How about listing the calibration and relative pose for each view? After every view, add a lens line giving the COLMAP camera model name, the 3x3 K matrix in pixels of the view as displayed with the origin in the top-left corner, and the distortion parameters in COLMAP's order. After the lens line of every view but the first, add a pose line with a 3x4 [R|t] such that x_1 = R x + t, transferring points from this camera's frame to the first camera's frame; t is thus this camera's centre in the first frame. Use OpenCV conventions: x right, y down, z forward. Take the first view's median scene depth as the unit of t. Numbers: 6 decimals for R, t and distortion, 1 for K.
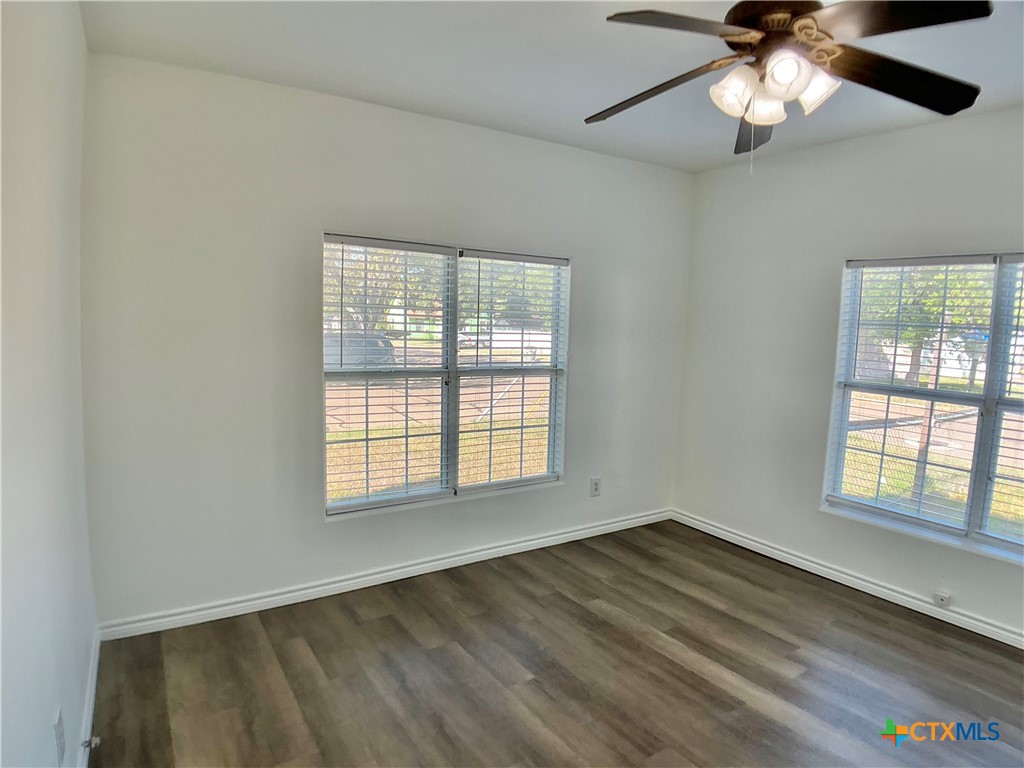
lens RADIAL K [[592.1, 0, 508.4], [0, 592.1, 385.0], [0, 0, 1]] dist [-0.066113, -0.009402]
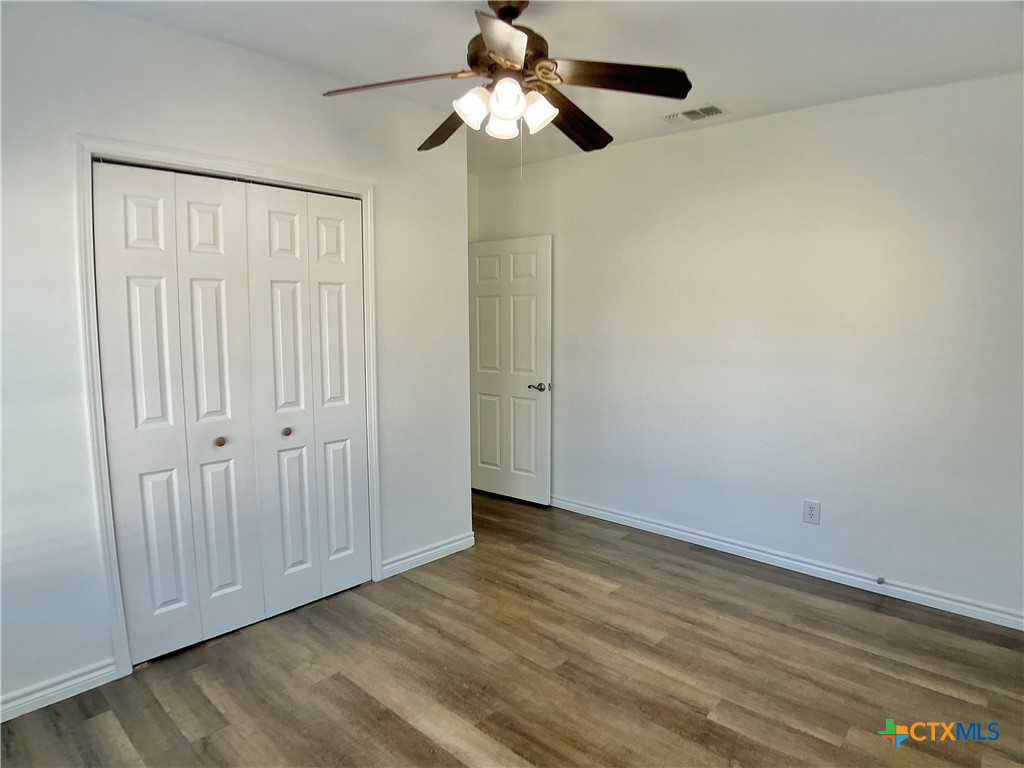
lens RADIAL K [[592.1, 0, 507.4], [0, 592.1, 386.4], [0, 0, 1]] dist [-0.066113, -0.009402]
pose [[-0.965519, -0.004668, -0.260289, 0.562901], [-0.059663, 0.977195, 0.203789, -0.142025], [0.253402, 0.212292, -0.943779, 1.635520]]
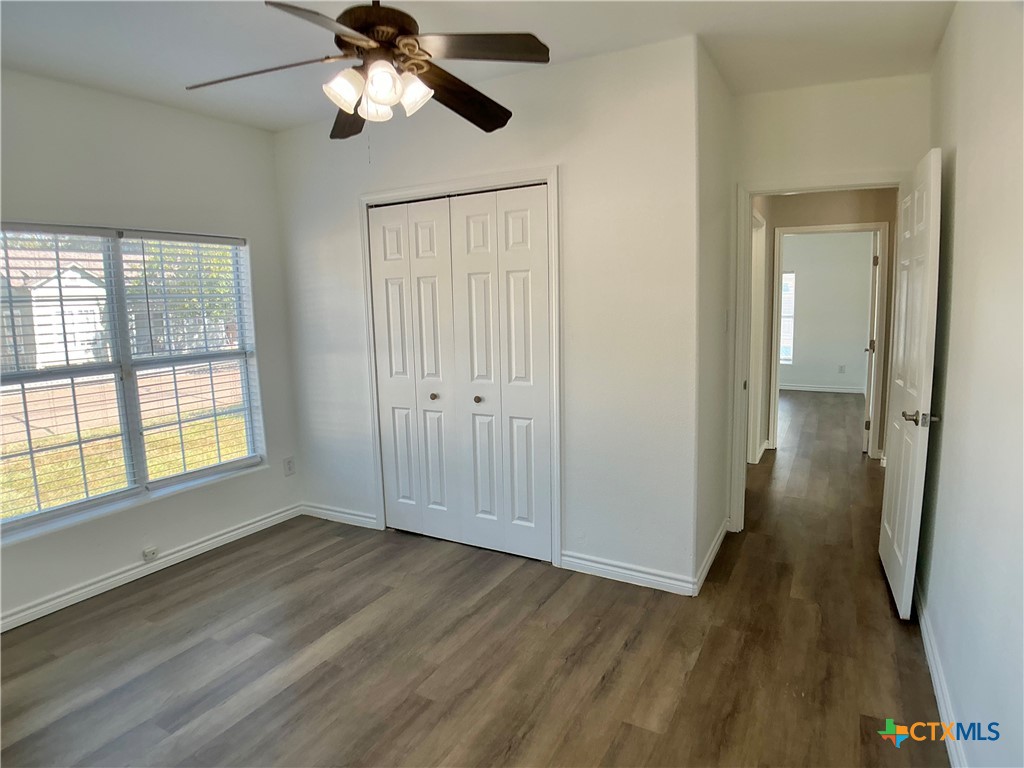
lens RADIAL K [[592.1, 0, 516.9], [0, 592.1, 385.2], [0, 0, 1]] dist [-0.066113, -0.009402]
pose [[-0.480498, -0.146554, 0.864664, -0.554138], [0.096099, 0.971203, 0.218014, -0.121373], [-0.871715, 0.187849, -0.452578, 1.004614]]
